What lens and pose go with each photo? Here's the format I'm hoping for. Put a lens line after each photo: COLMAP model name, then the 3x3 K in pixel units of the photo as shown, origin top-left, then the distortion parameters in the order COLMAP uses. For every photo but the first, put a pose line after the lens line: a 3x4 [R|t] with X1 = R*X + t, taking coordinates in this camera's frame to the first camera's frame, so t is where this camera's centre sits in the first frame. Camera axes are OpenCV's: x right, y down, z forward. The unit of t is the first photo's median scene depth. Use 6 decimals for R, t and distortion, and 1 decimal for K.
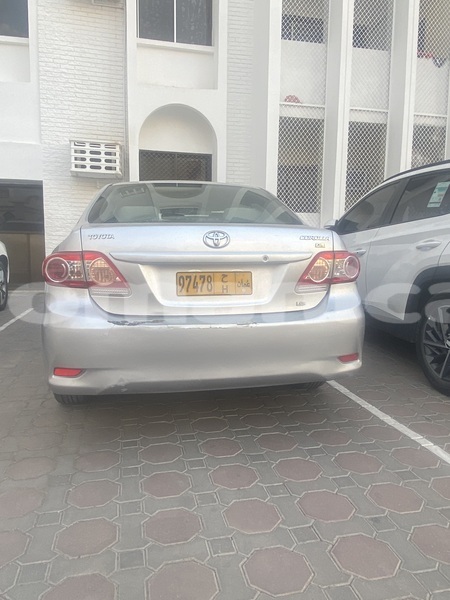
lens RADIAL K [[451.0, 0, 225.1], [0, 451.0, 303.5], [0, 0, 1]] dist [0.026156, -0.011158]
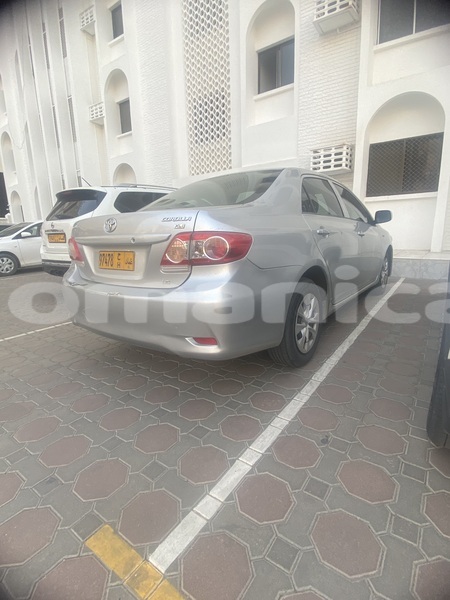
lens RADIAL K [[301.1, 0, 226.3], [0, 301.1, 300.8], [0, 0, 1]] dist [0.000033, -0.001013]
pose [[0.670458, 0.138223, -0.728959, 0.654123], [-0.054822, 0.989037, 0.137116, -0.050505], [0.739920, -0.051967, 0.670685, 0.505194]]
